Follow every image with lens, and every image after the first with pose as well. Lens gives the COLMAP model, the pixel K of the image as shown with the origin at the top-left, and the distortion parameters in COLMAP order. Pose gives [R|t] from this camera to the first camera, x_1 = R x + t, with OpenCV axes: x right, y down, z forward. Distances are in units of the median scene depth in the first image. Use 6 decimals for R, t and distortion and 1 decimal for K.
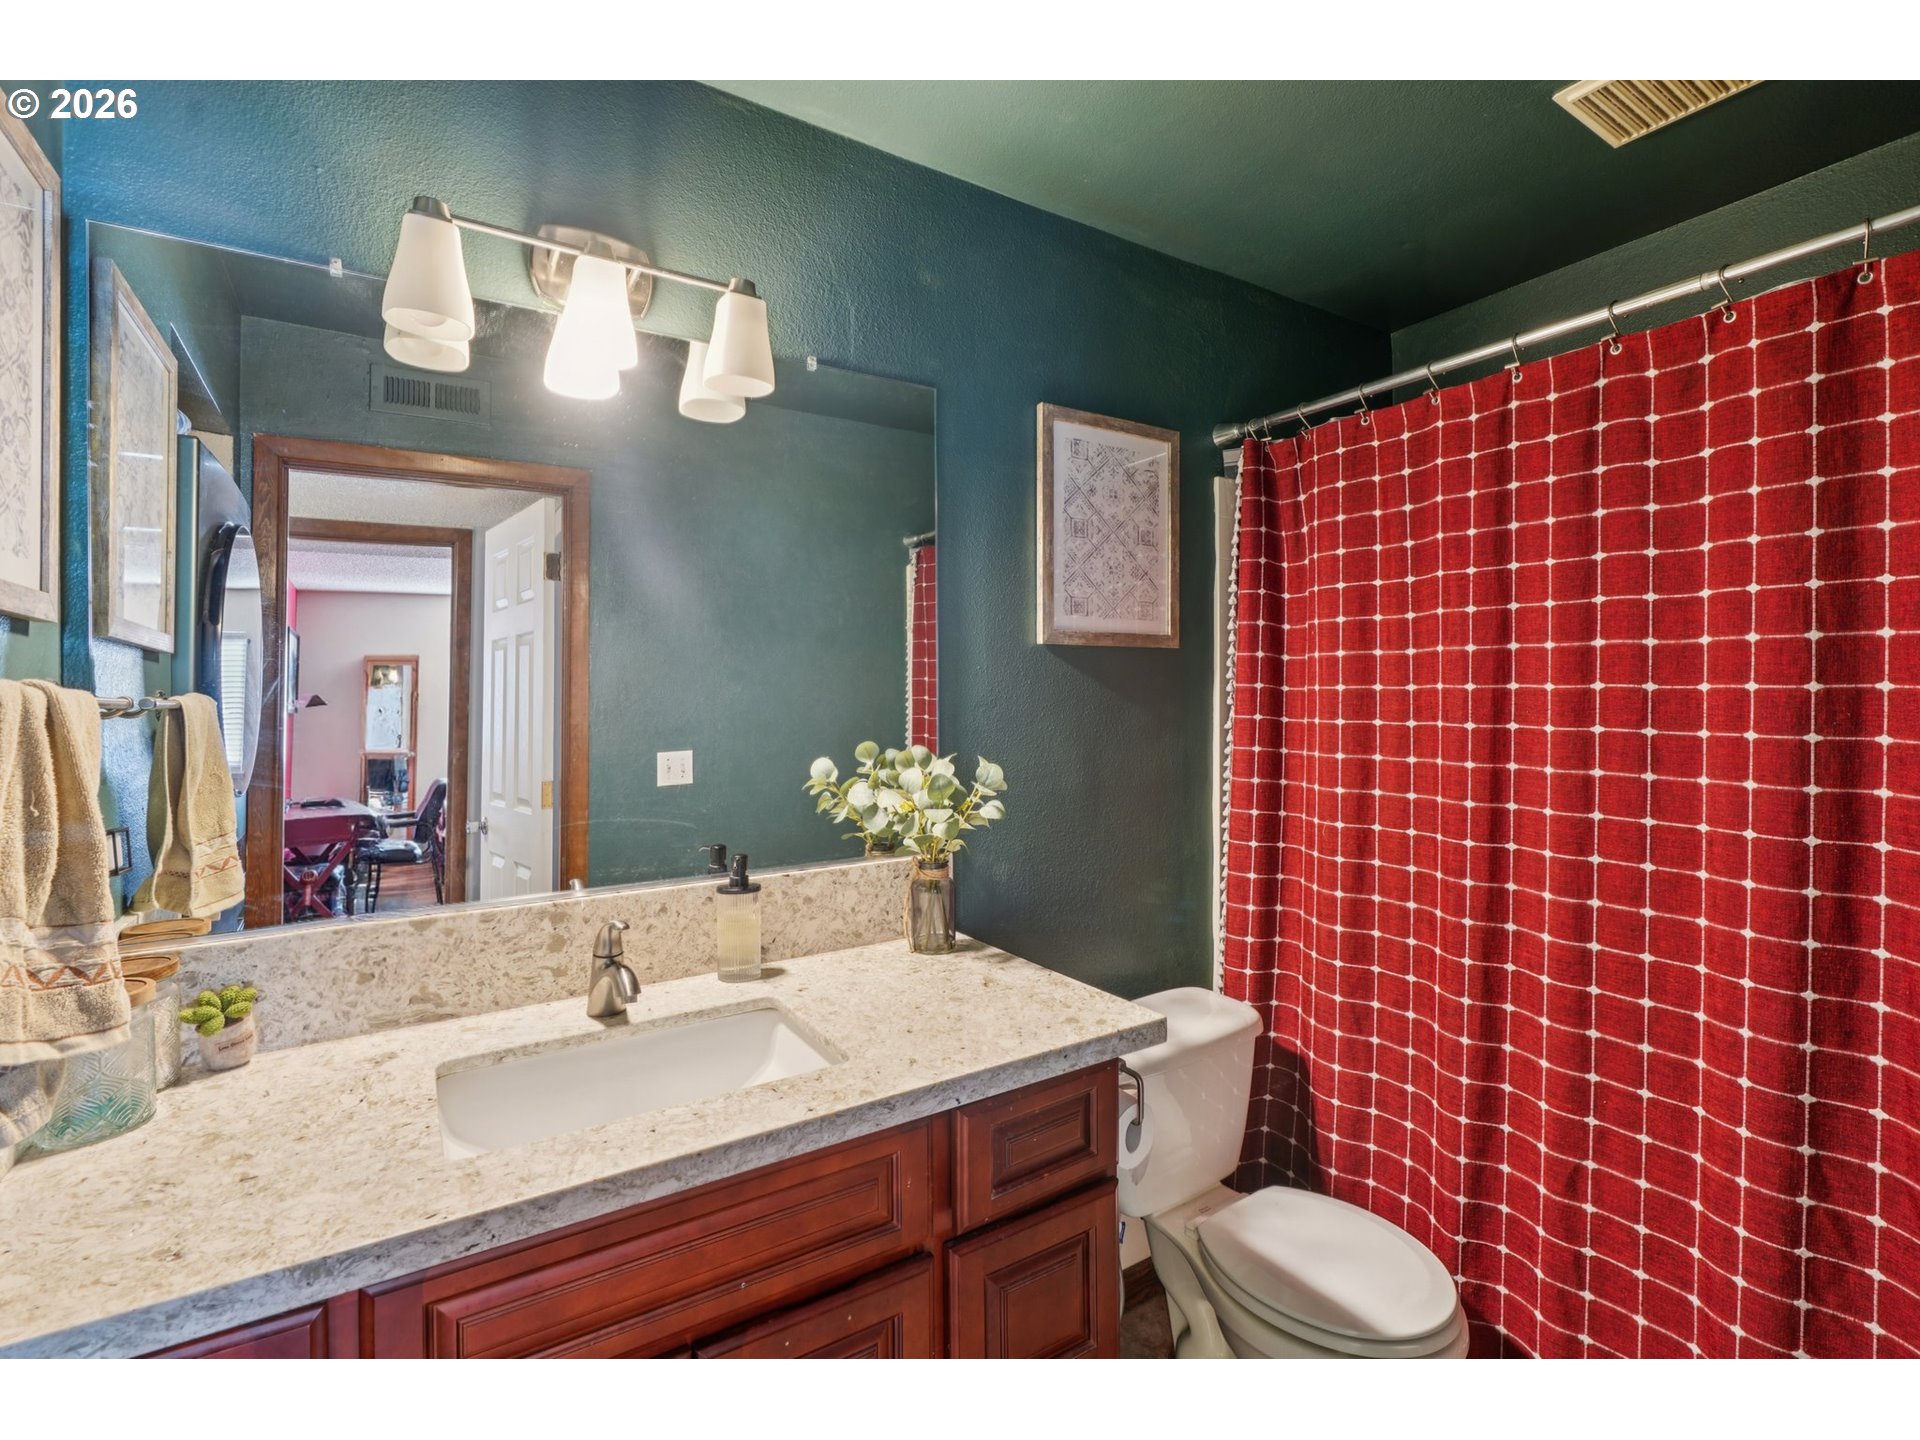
lens RADIAL K [[887.8, 0, 962.4], [0, 887.8, 703.1], [0, 0, 1]] dist [-0.001105, -0.000640]
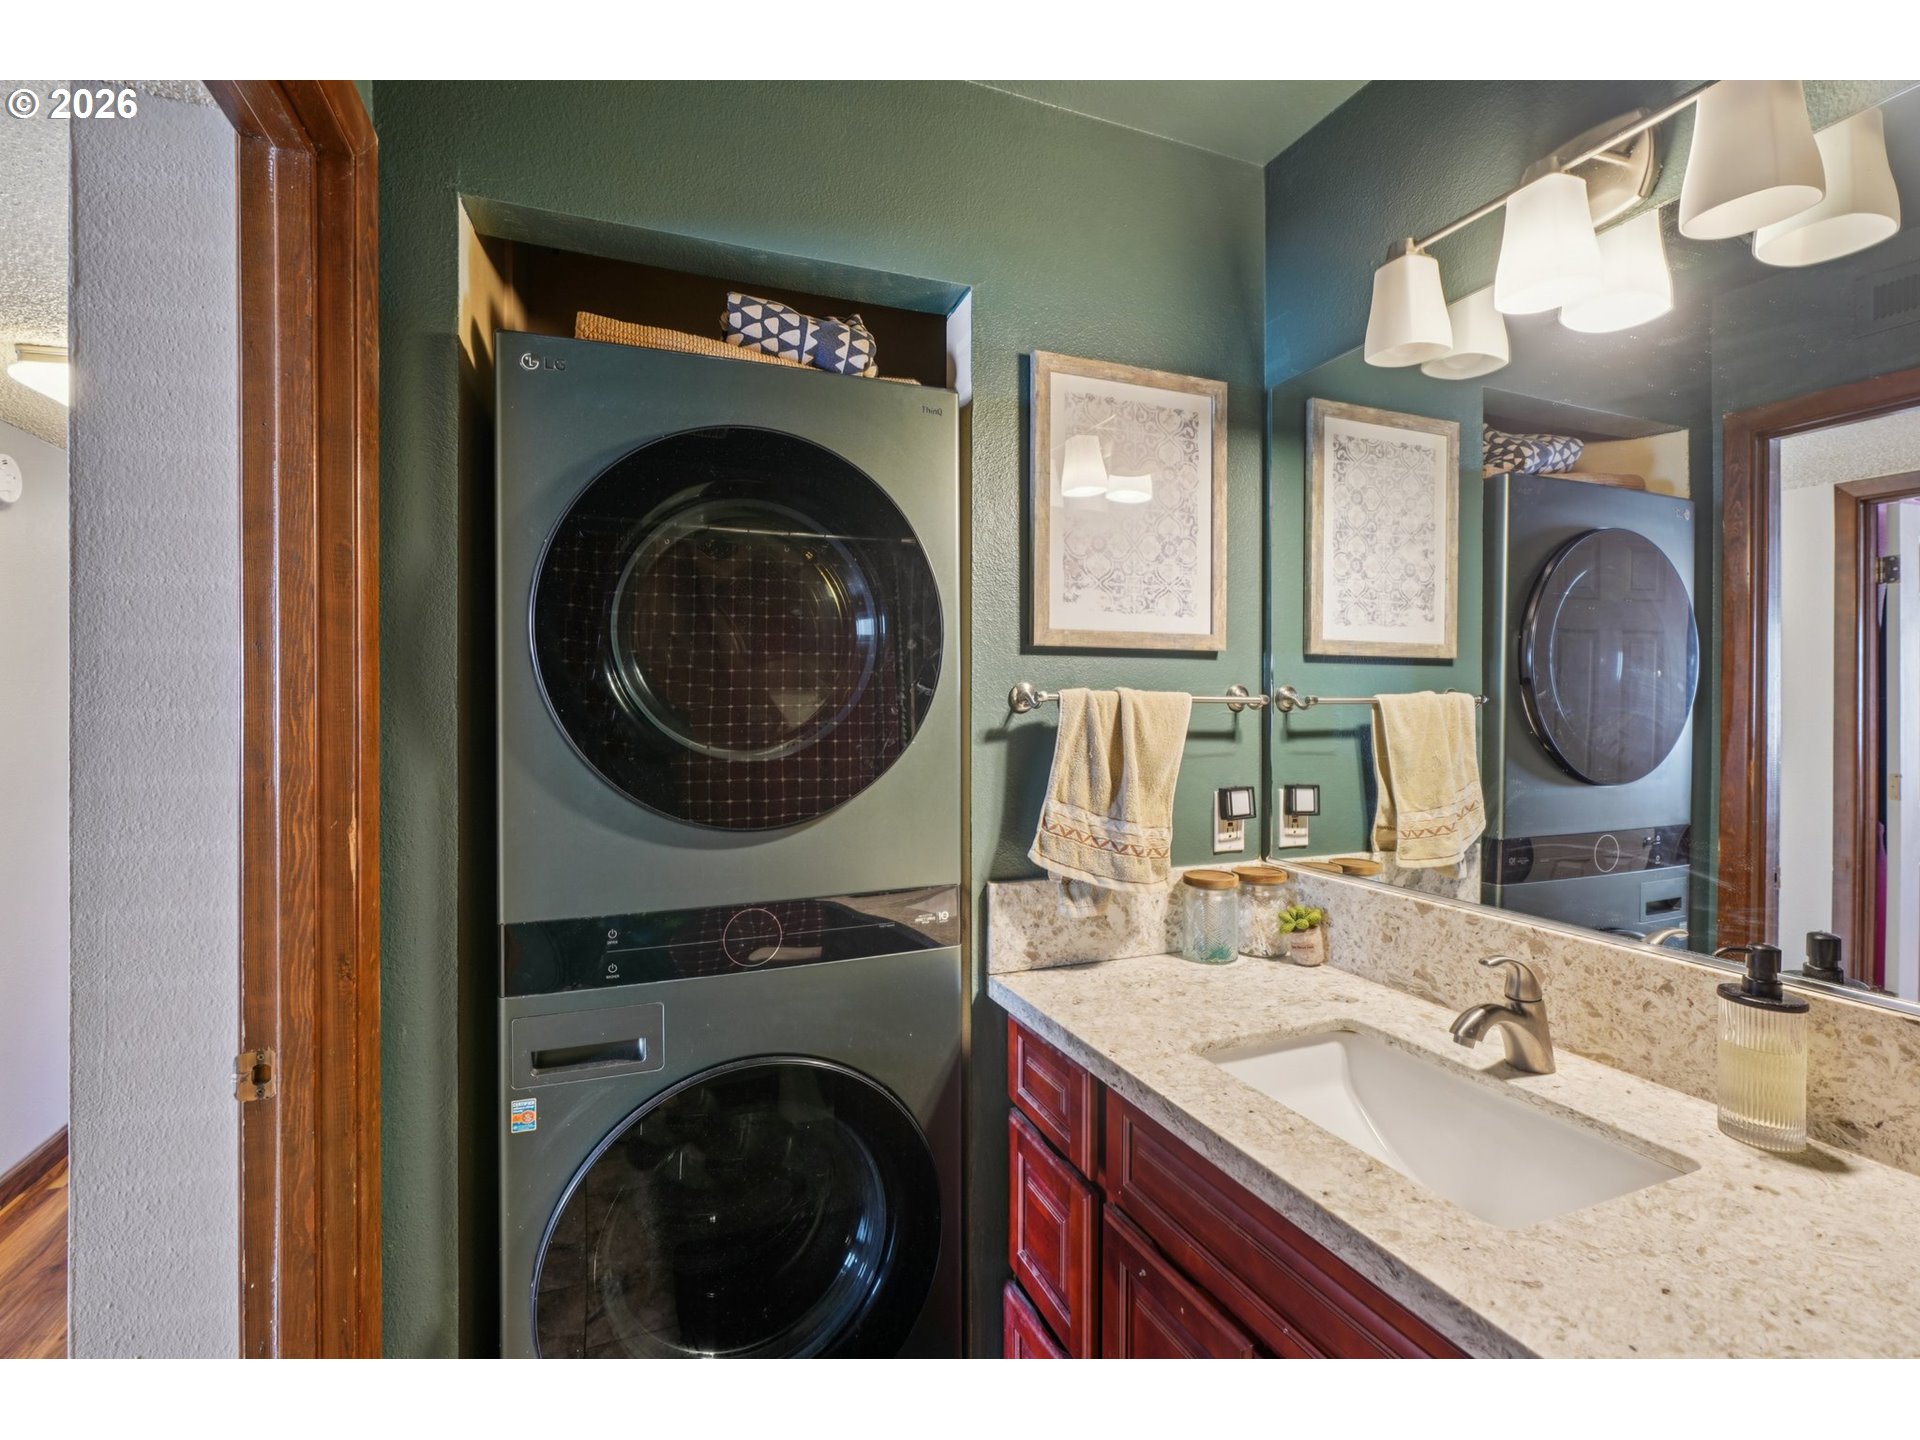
lens RADIAL K [[887.8, 0, 963.4], [0, 887.8, 708.2], [0, 0, 1]] dist [-0.001105, -0.000640]
pose [[-0.181369, 0.012651, -0.983334, 0.601470], [-0.007830, 0.999867, 0.014308, -0.005215], [0.983384, 0.010295, -0.181246, 0.694798]]
